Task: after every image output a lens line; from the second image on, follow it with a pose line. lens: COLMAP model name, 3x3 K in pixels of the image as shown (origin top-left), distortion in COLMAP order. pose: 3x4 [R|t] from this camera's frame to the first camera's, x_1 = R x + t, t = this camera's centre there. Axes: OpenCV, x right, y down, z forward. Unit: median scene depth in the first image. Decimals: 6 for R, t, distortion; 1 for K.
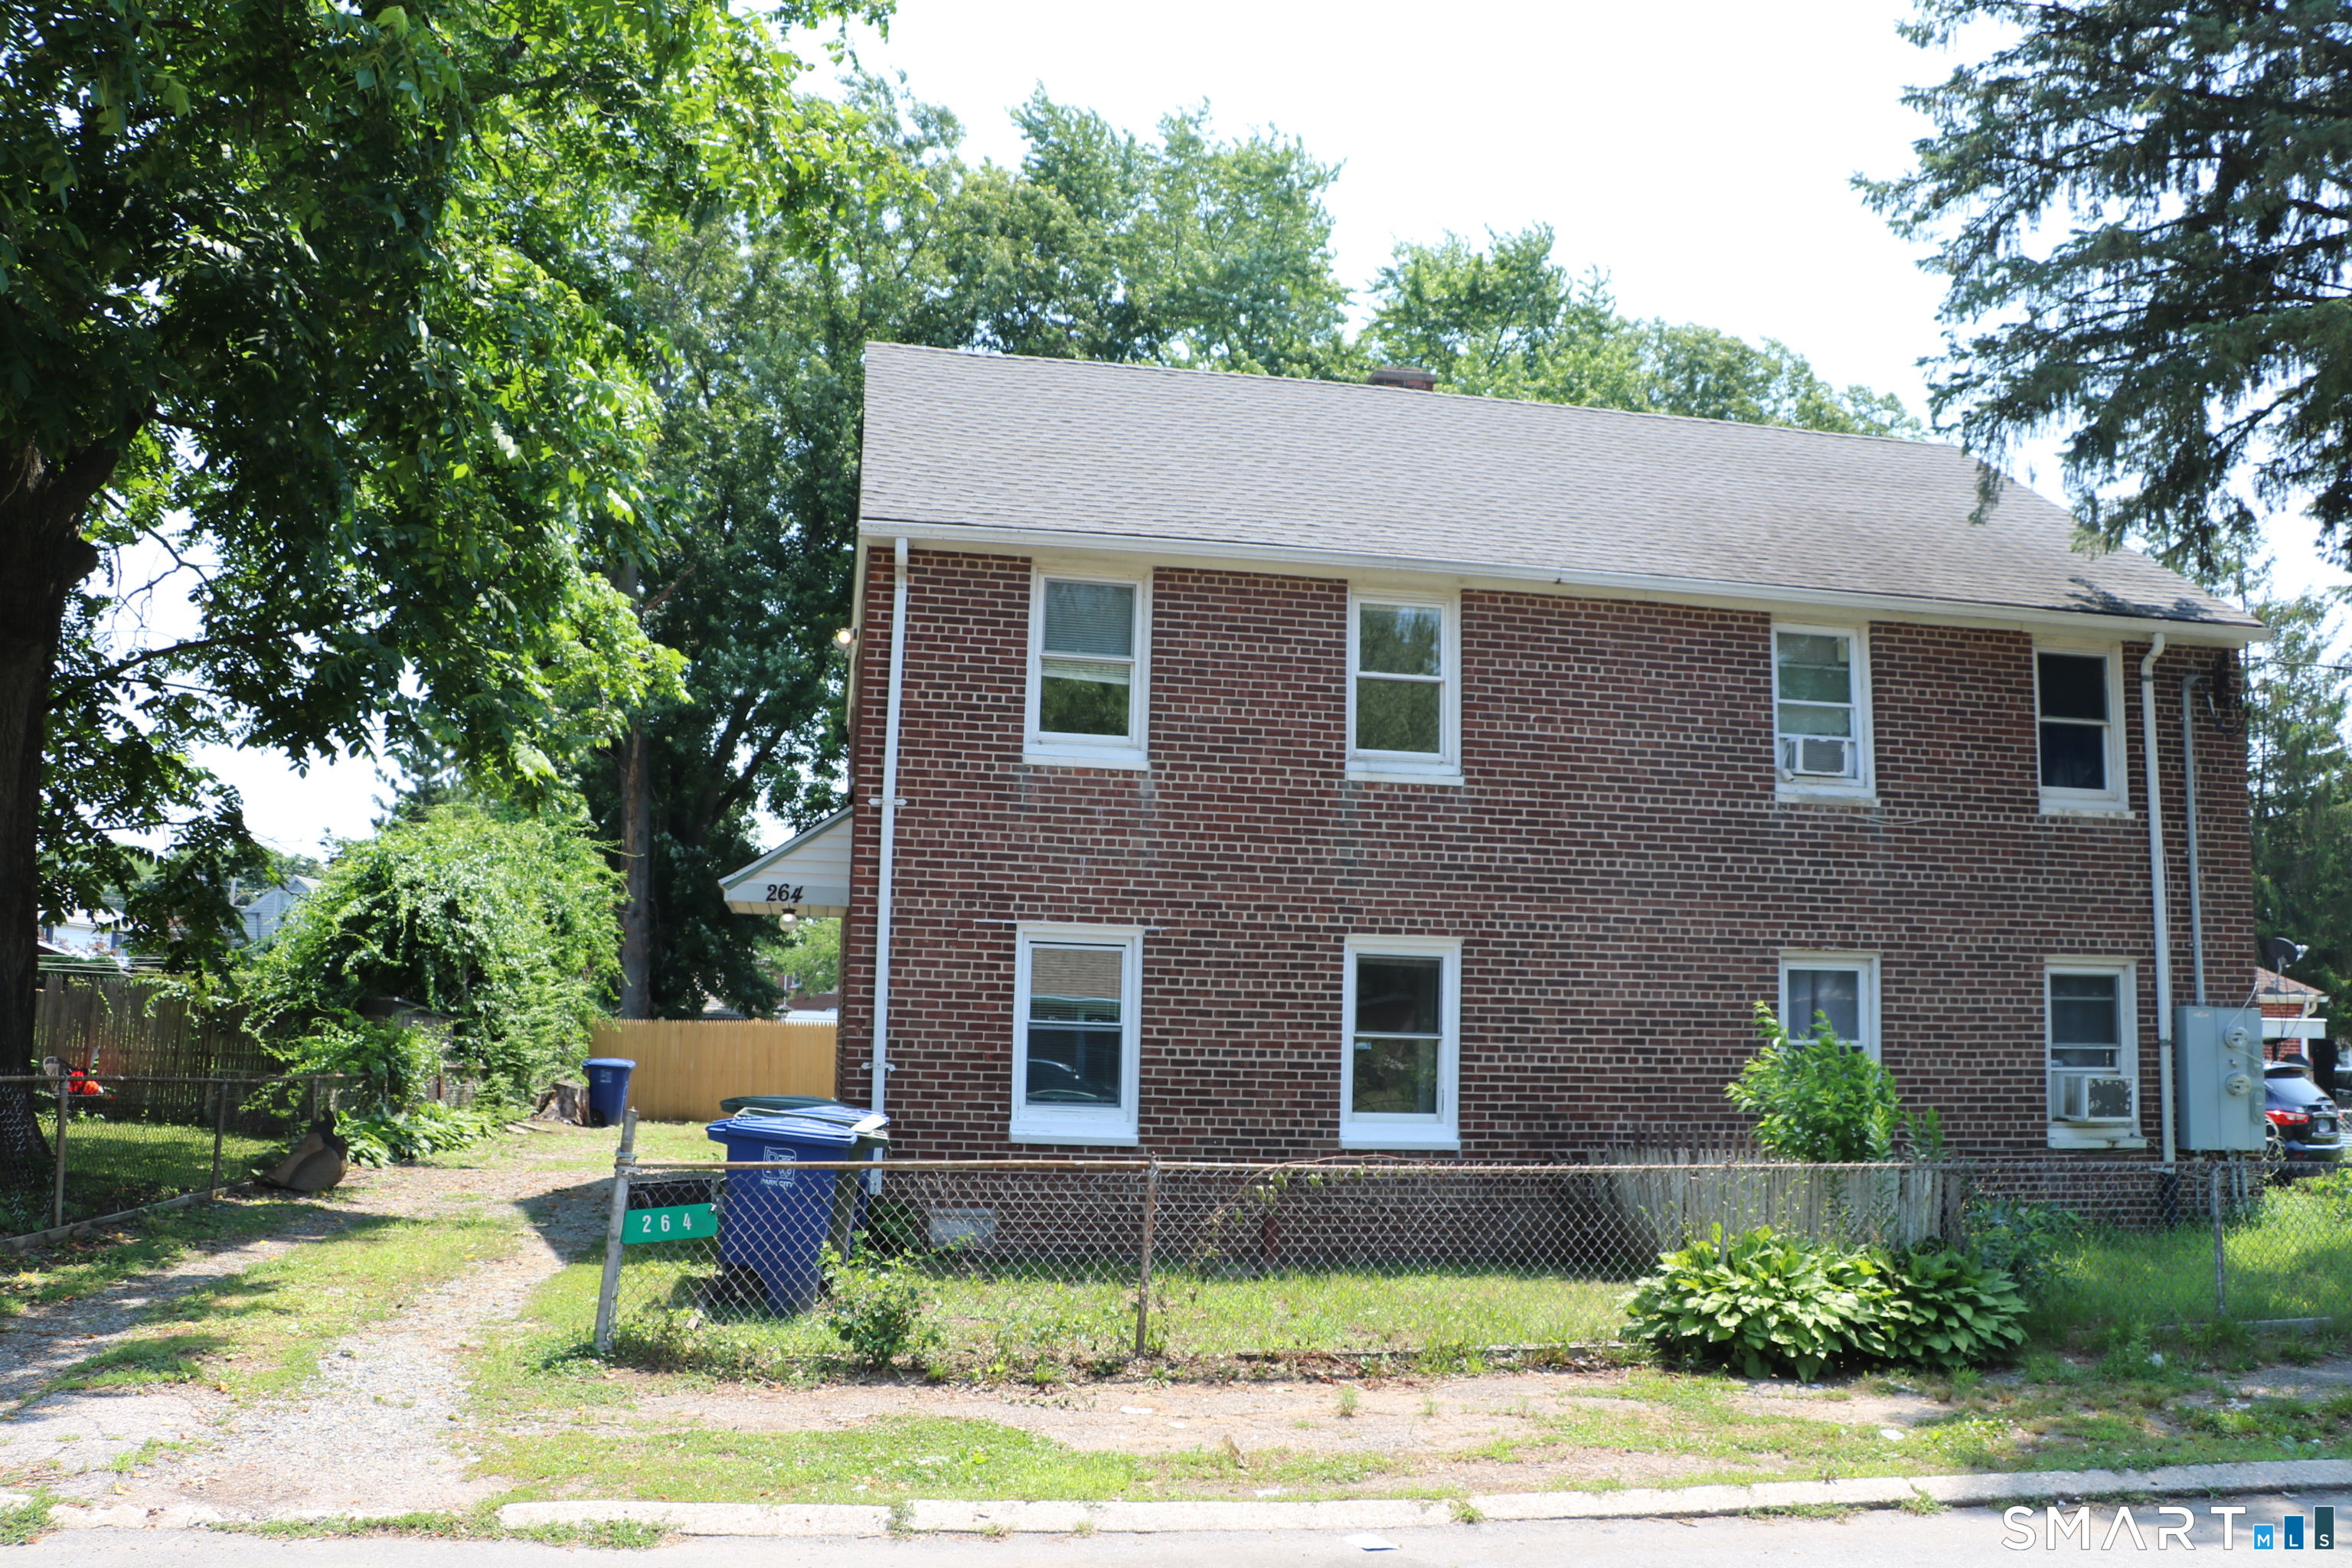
lens RADIAL K [[1917.8, 0, 1174.0], [0, 1917.8, 786.3], [0, 0, 1]] dist [-0.188481, 0.155672]
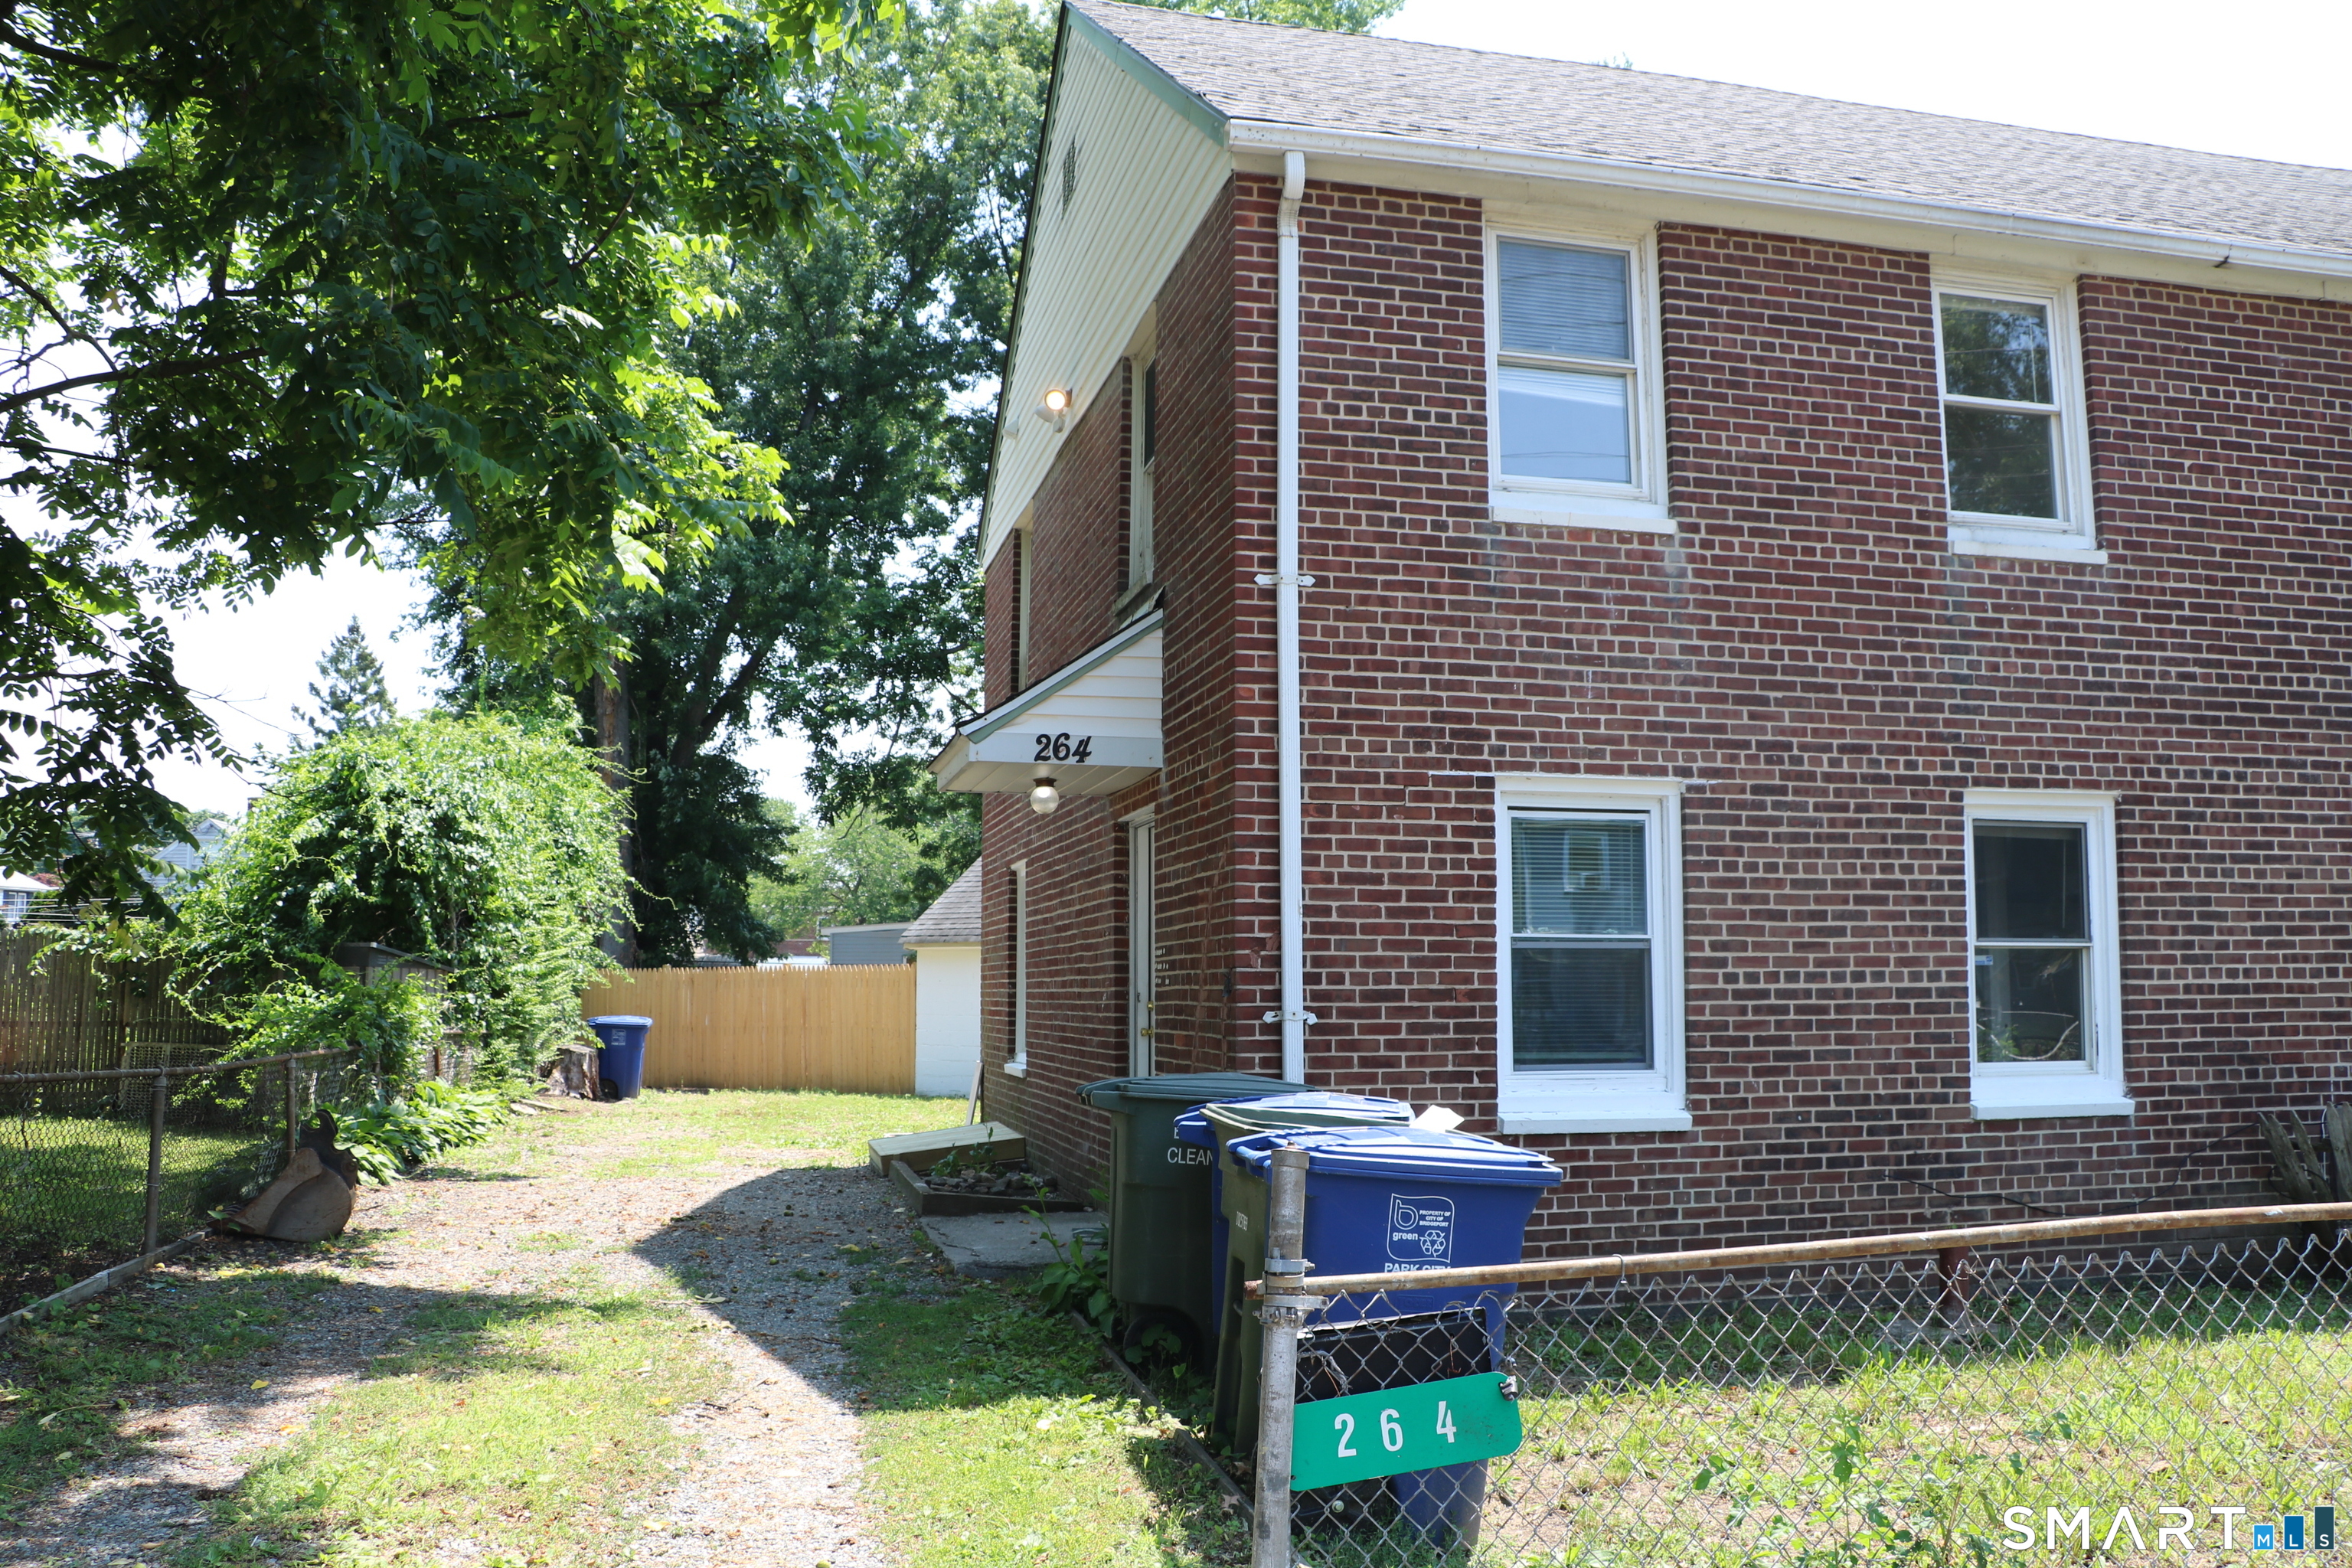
lens RADIAL K [[1917.8, 0, 1164.2], [0, 1917.8, 777.9], [0, 0, 1]] dist [-0.188481, 0.155672]
pose [[0.998976, -0.018351, 0.041356, -0.207223], [0.017273, 0.999505, 0.026288, 0.052386], [-0.041818, -0.025546, 0.998799, 0.380474]]
